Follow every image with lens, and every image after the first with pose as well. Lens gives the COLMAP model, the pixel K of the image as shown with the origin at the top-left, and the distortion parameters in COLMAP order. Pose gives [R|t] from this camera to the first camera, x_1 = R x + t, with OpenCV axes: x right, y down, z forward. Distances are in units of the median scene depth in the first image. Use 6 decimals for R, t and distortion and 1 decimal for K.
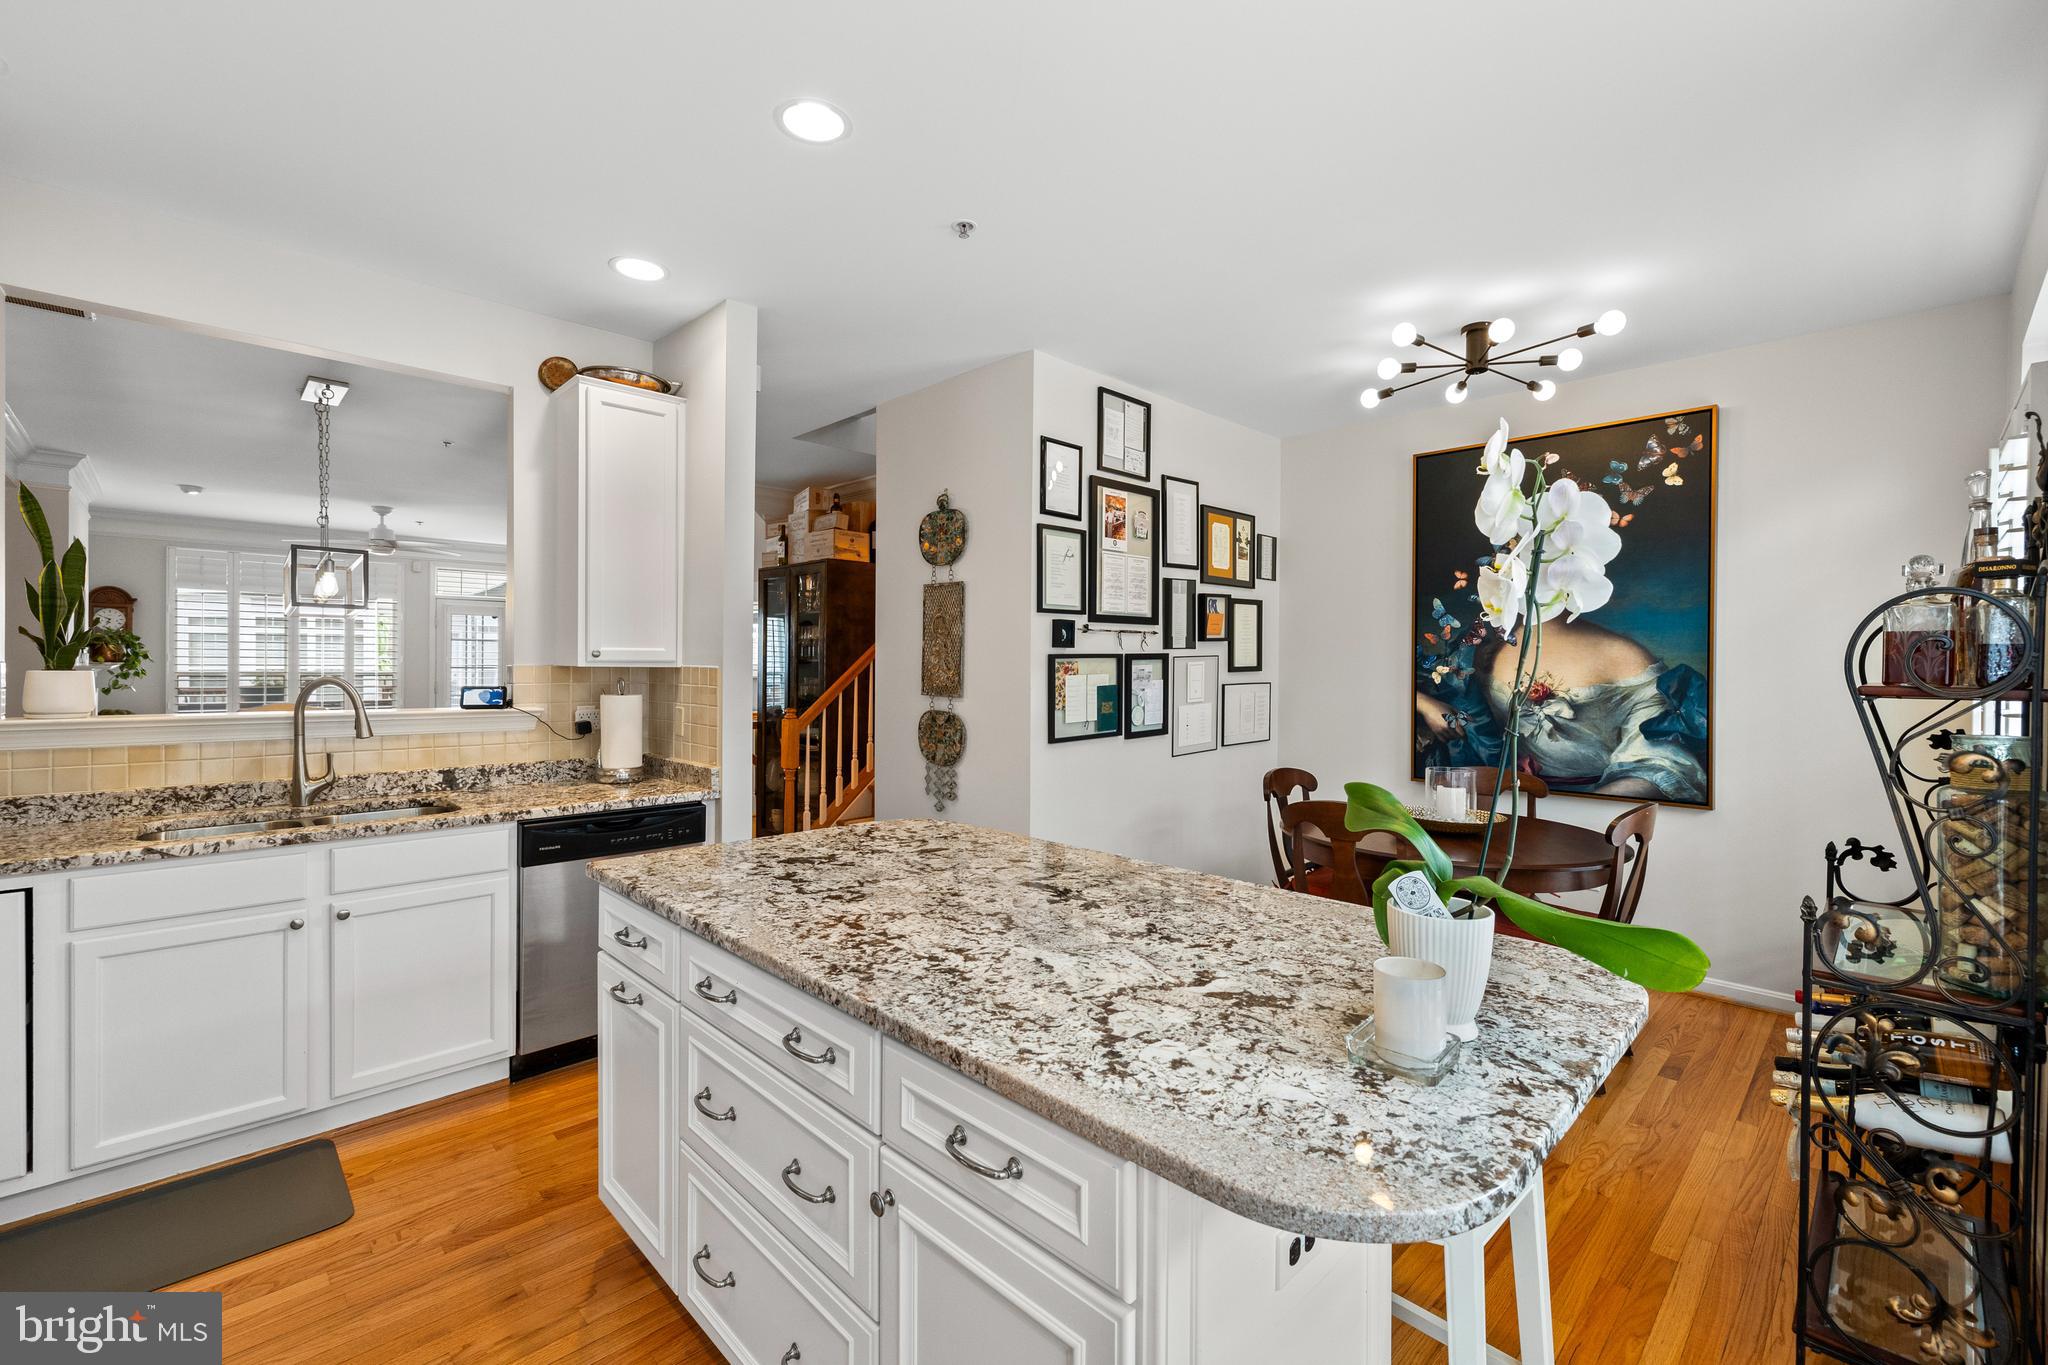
lens RADIAL K [[877.9, 0, 1034.5], [0, 877.9, 667.4], [0, 0, 1]] dist [-0.000553, -0.000394]
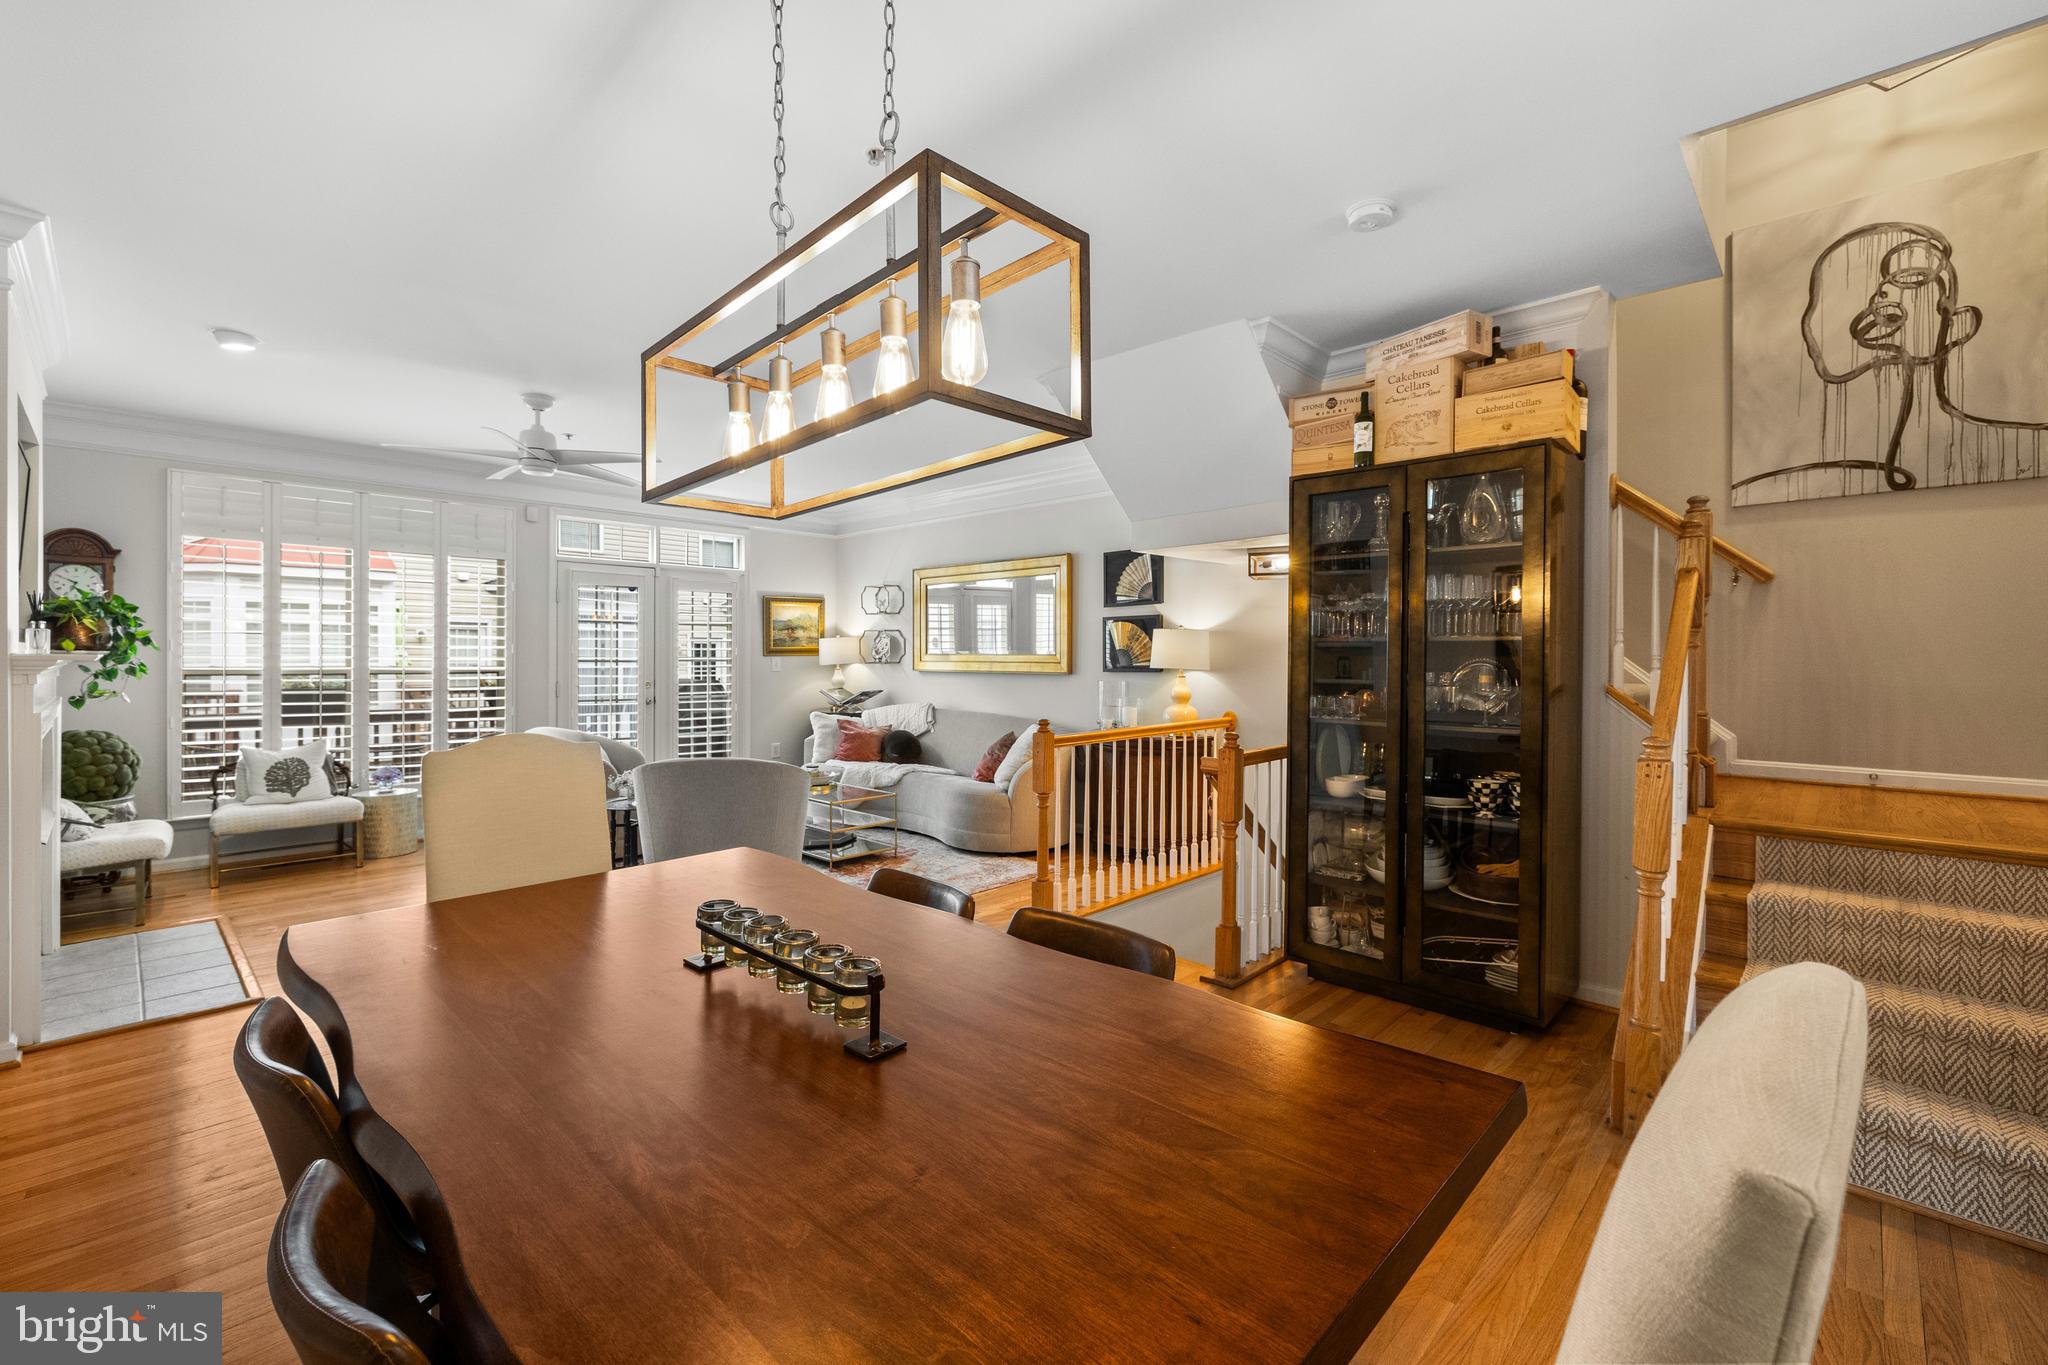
lens RADIAL K [[877.9, 0, 1034.0], [0, 877.9, 661.8], [0, 0, 1]] dist [-0.000553, -0.000394]
pose [[0.999471, -0.004851, 0.032173, -0.956115], [0.004862, 0.999988, -0.000286, 0.008811], [-0.032172, 0.000443, 0.999482, 0.863400]]
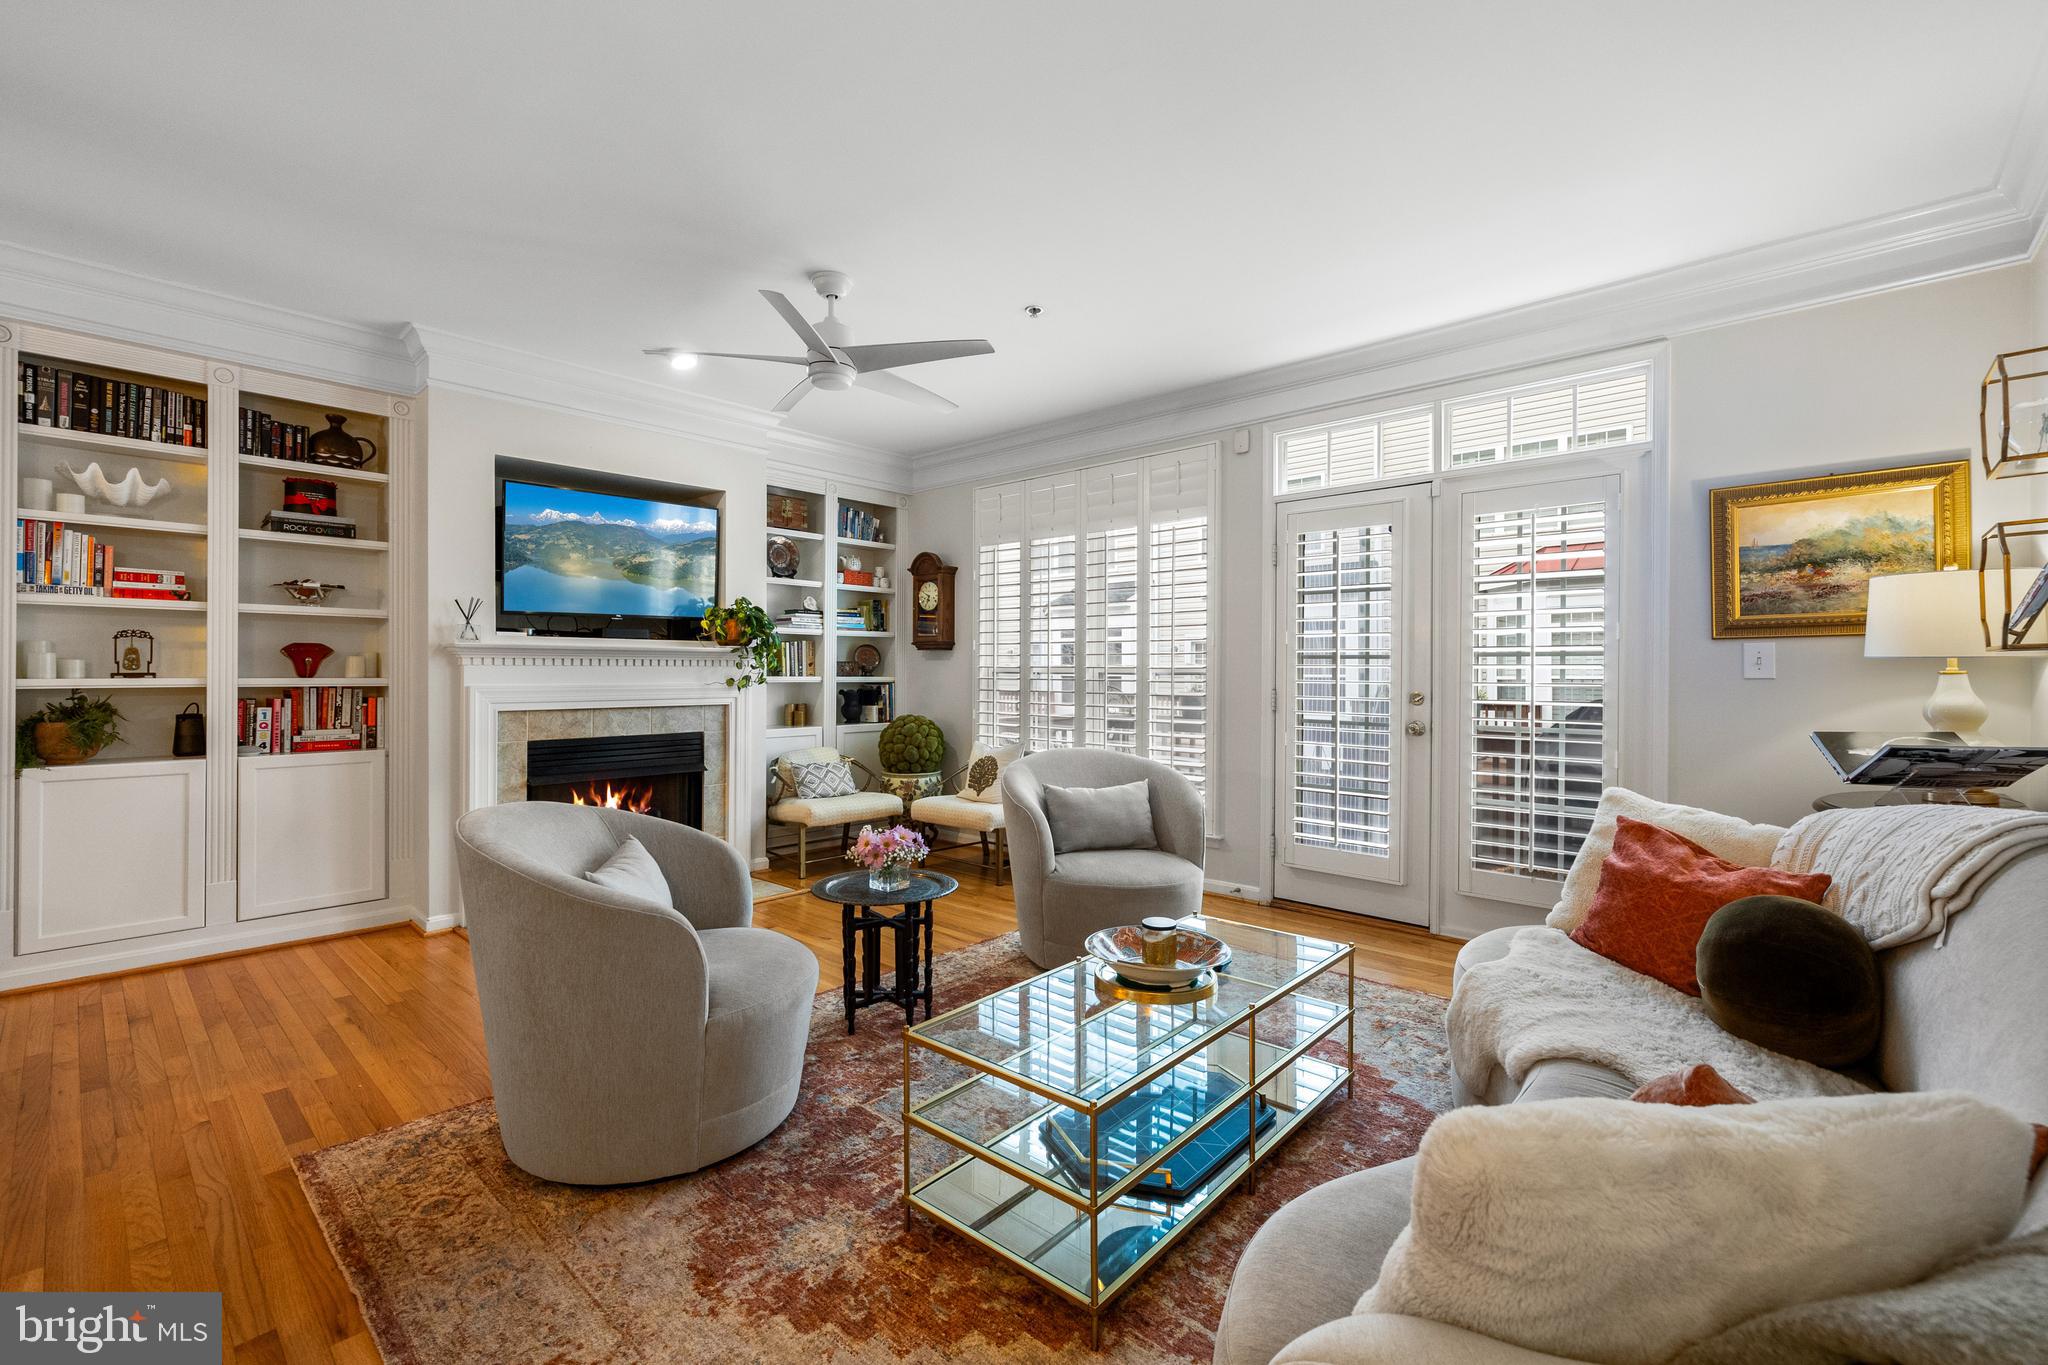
lens RADIAL K [[877.9, 0, 996.9], [0, 877.9, 657.2], [0, 0, 1]] dist [-0.000553, -0.000394]
pose [[0.028668, -0.023031, -0.999324, -0.680800], [-0.008462, 0.999693, -0.023282, 0.036160], [0.999553, 0.009124, 0.028464, 2.458683]]
